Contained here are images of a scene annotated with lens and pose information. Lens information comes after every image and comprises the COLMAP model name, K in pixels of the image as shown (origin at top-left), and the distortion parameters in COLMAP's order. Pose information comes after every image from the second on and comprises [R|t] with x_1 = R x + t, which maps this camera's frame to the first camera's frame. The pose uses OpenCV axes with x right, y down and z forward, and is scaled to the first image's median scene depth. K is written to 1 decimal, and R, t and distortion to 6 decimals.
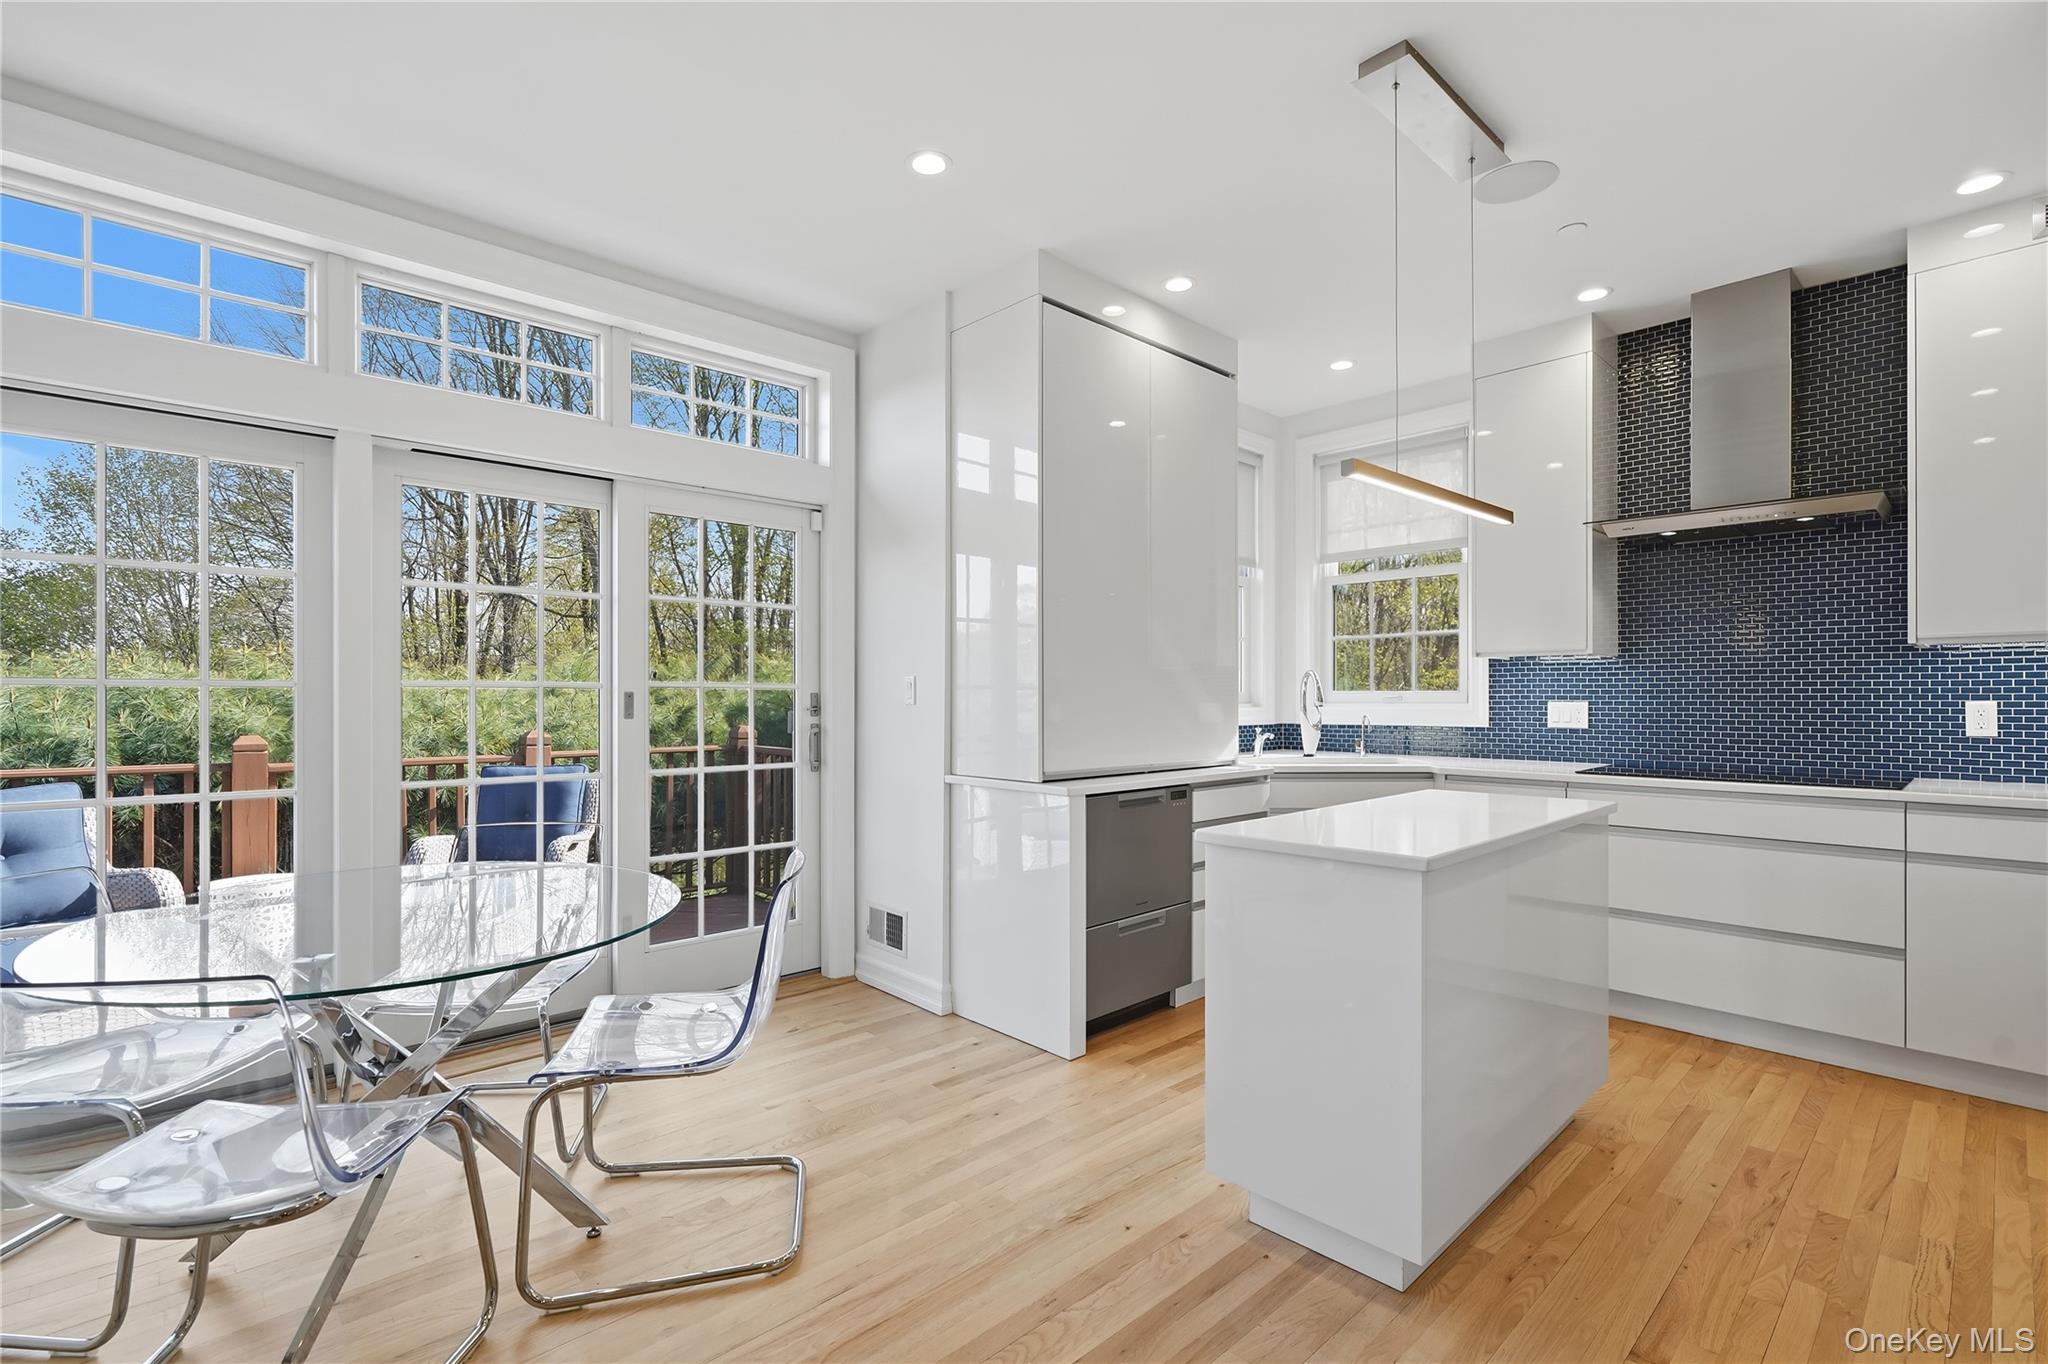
lens RADIAL K [[946.5, 0, 1025.0], [0, 946.5, 688.5], [0, 0, 1]] dist [0.001859, 0.000343]
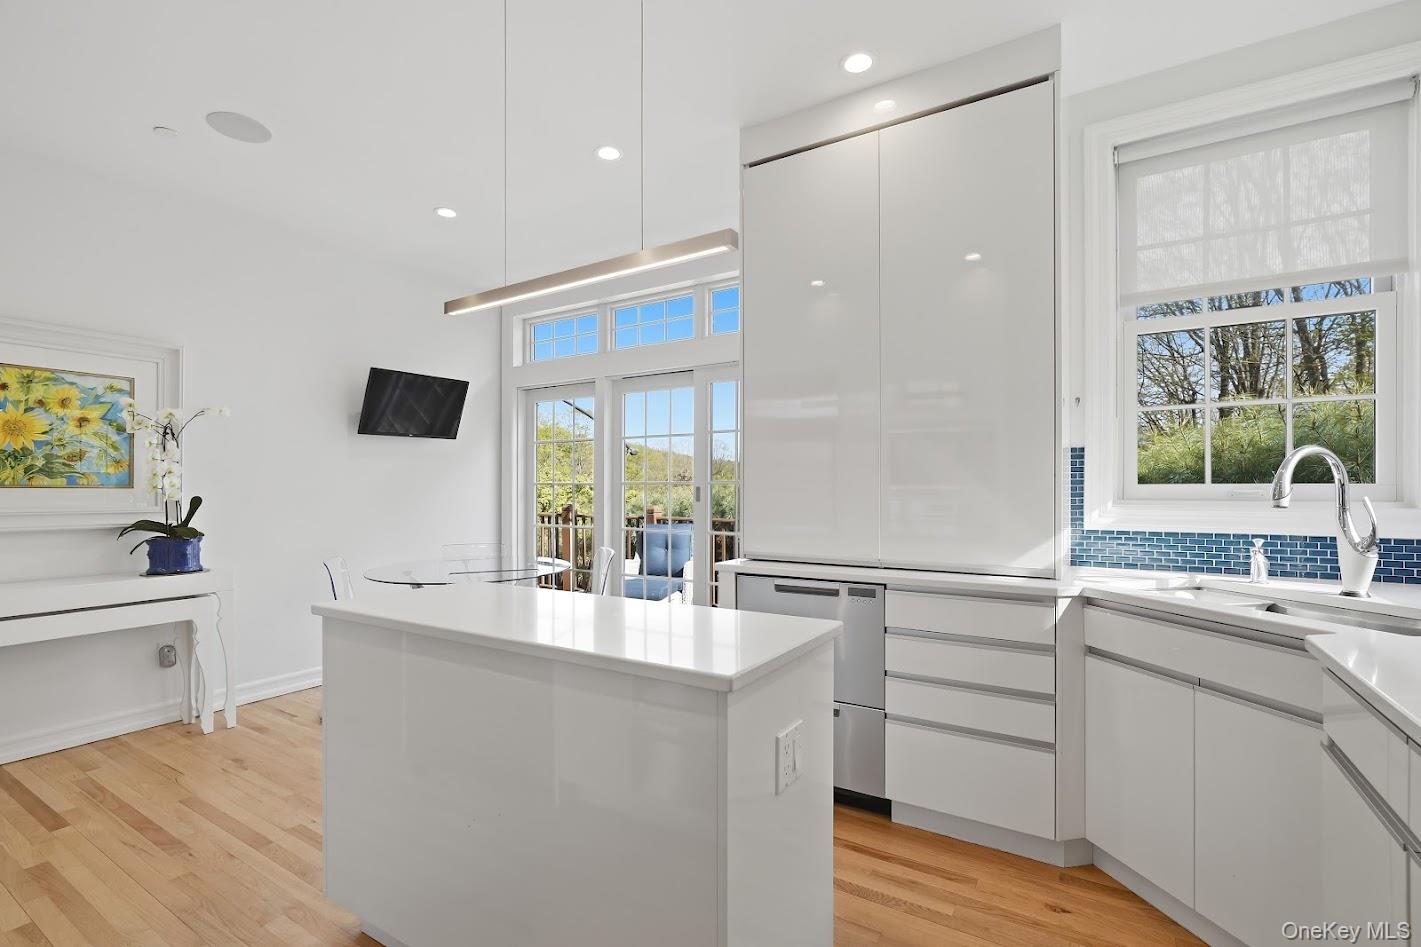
lens RADIAL K [[656.7, 0, 708.6], [0, 656.7, 480.2], [0, 0, 1]] dist [0.001859, 0.000343]
pose [[0.248823, -0.011473, -0.968481, 0.669265], [0.006257, 0.999928, -0.010238, 0.004342], [0.968529, -0.003512, 0.248877, 0.596613]]
